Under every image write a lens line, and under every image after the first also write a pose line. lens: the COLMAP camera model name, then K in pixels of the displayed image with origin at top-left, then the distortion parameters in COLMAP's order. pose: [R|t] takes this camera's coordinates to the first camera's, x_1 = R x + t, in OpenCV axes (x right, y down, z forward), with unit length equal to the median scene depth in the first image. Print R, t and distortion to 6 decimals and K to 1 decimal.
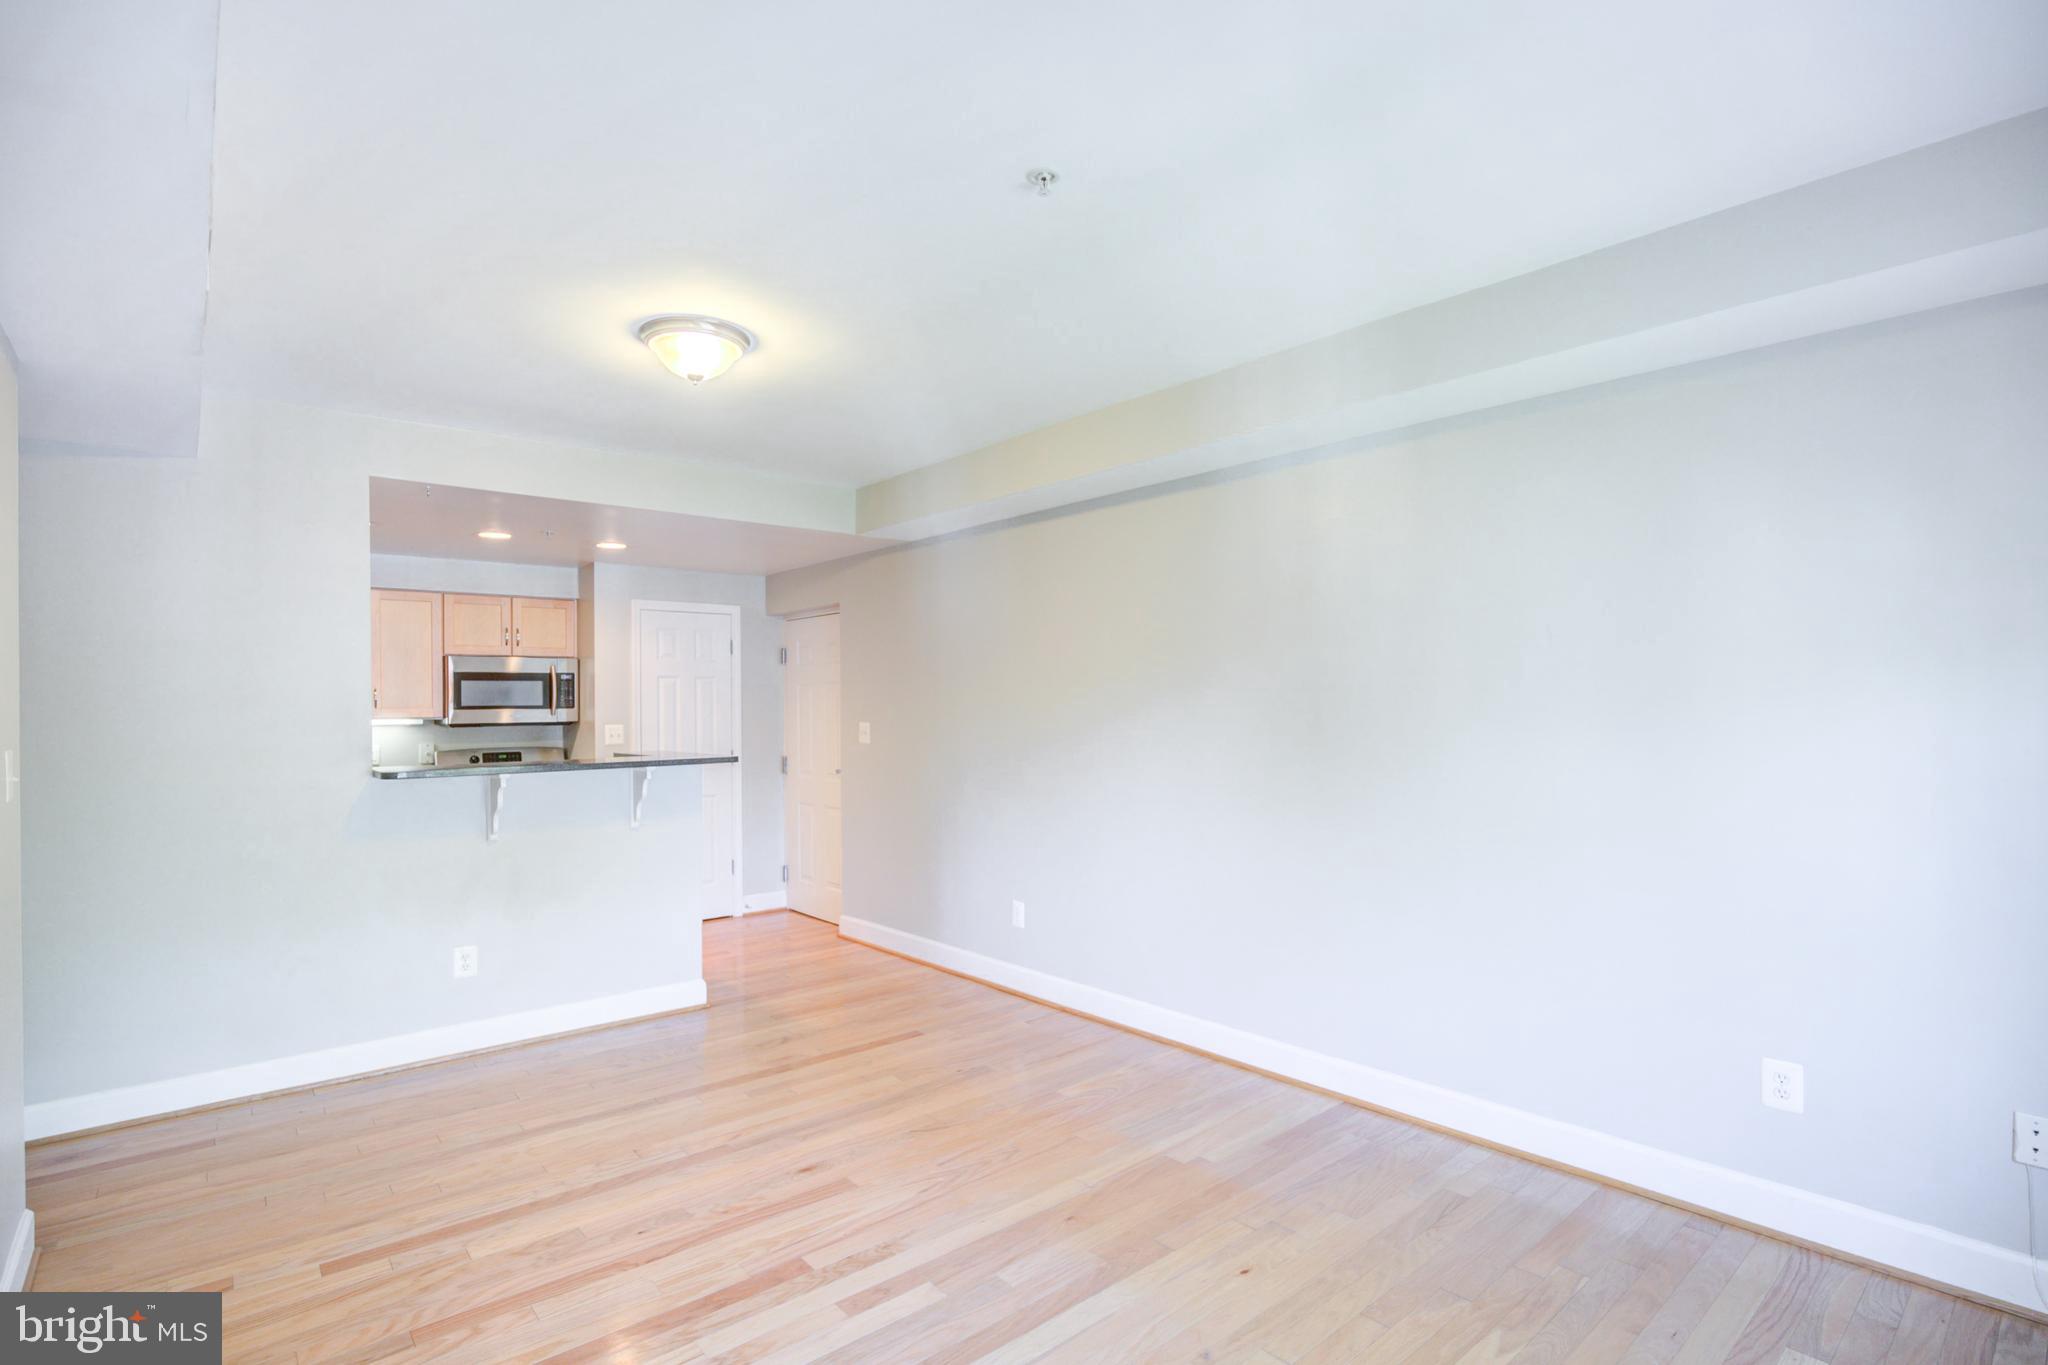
lens RADIAL K [[989.7, 0, 1029.3], [0, 989.7, 712.2], [0, 0, 1]] dist [-0.028079, 0.000324]
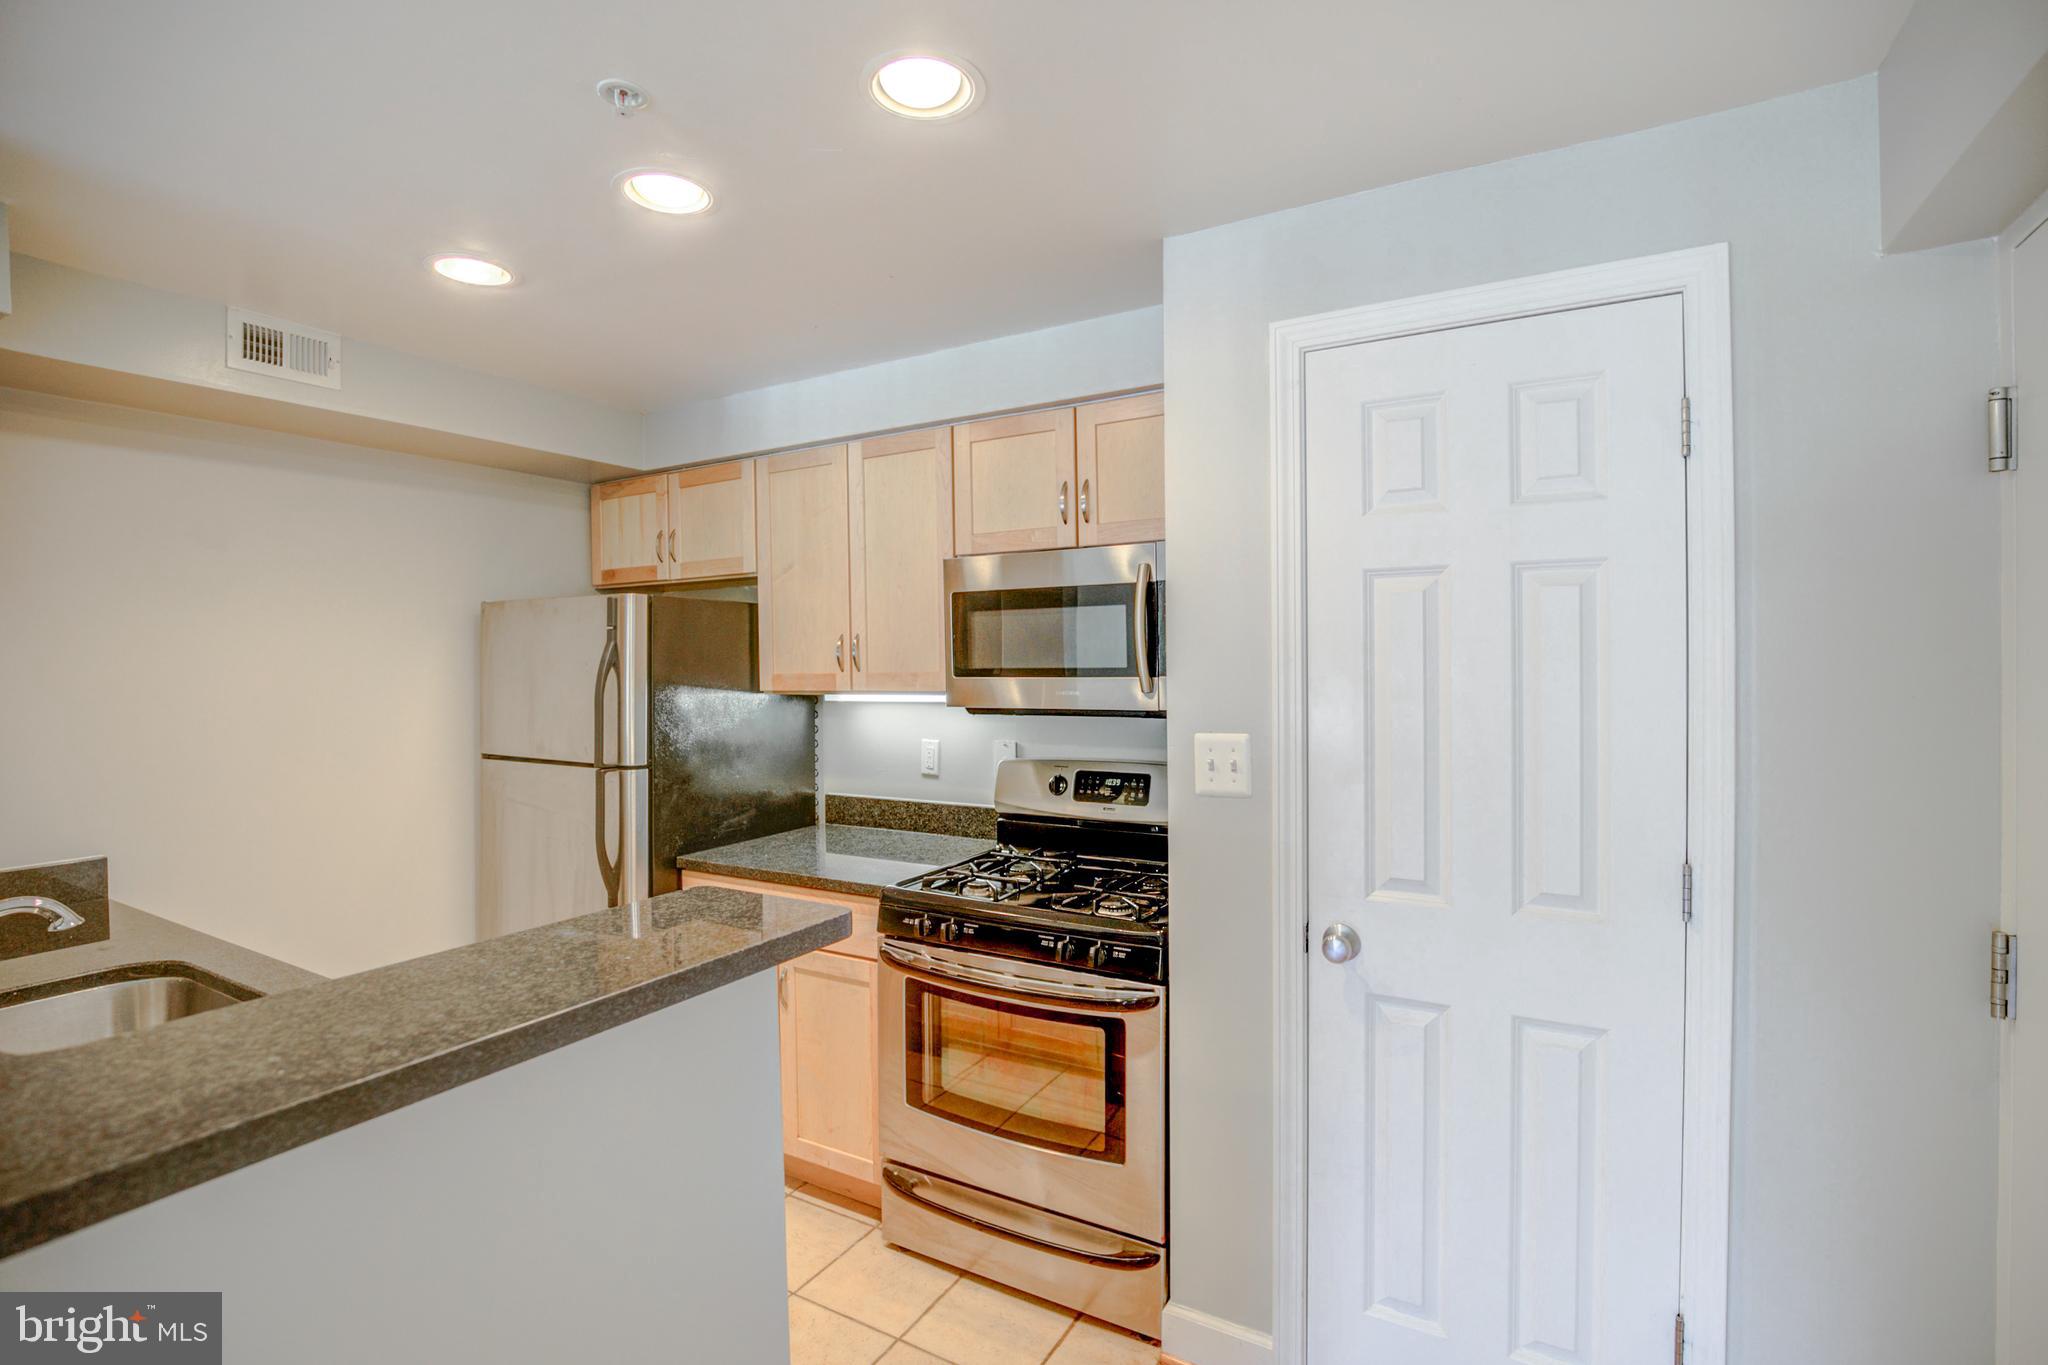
lens RADIAL K [[954.0, 0, 1024.0], [0, 954.0, 682.5], [0, 0, 1]] dist [-0.037912, 0.000022]
pose [[0.339419, 0.028141, -0.940214, -0.158494], [-0.001465, 0.999567, 0.029389, -0.012531], [0.940634, -0.008598, 0.339313, 0.859537]]
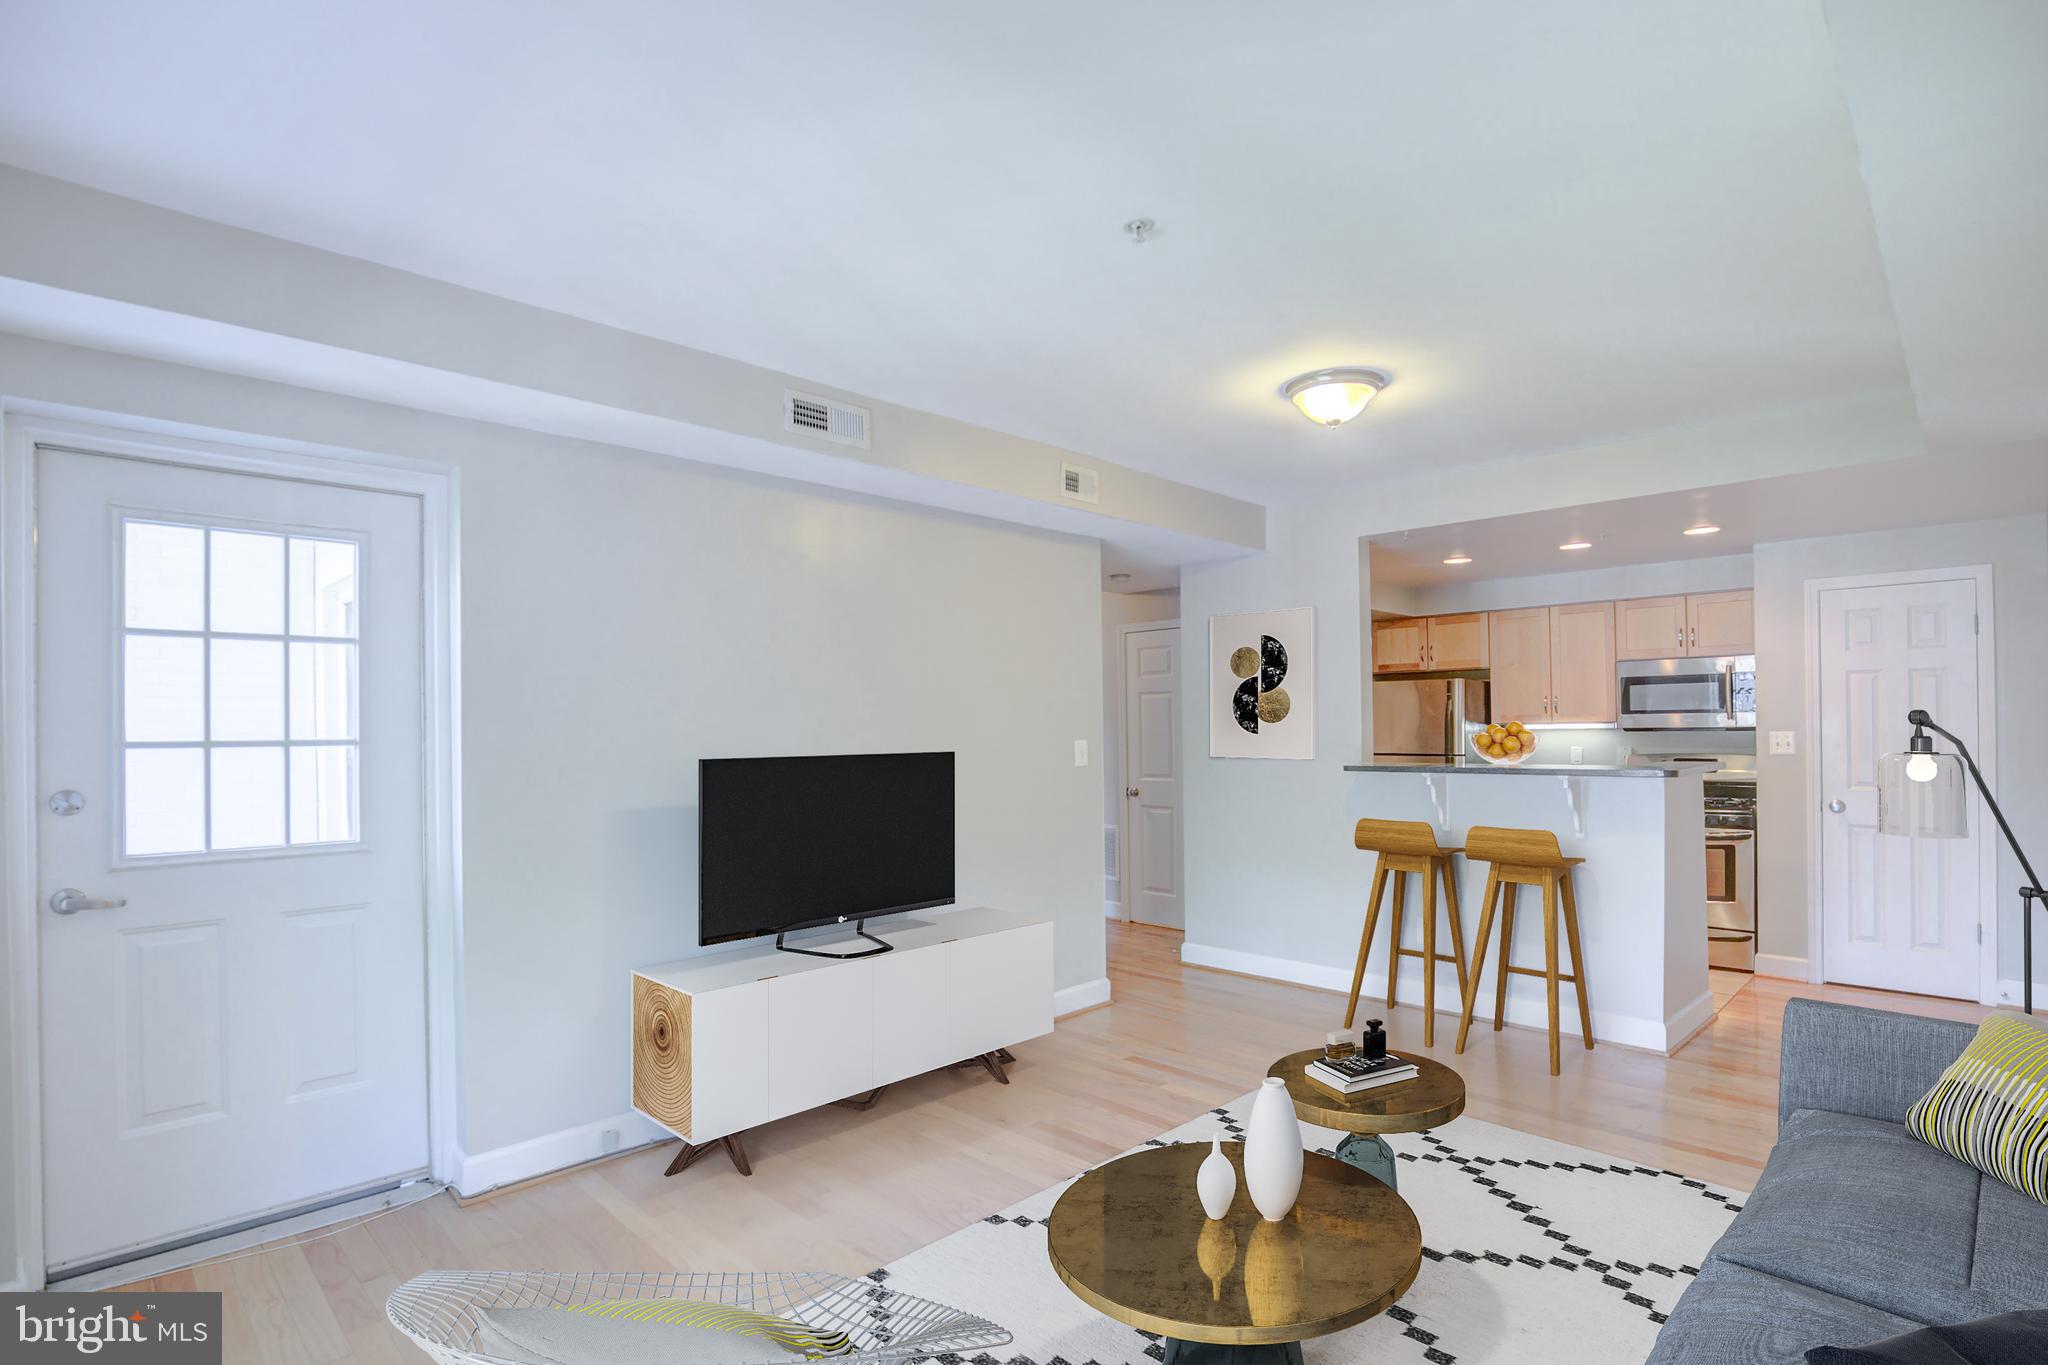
lens RADIAL K [[978.3, 0, 1021.3], [0, 978.3, 729.2], [0, 0, 1]] dist [-0.030242, 0.000395]
pose [[0.068894, 0.010146, -0.997572, 0.371976], [-0.000472, 0.999949, 0.010138, 0.003200], [0.997624, -0.000227, 0.068895, 0.294474]]
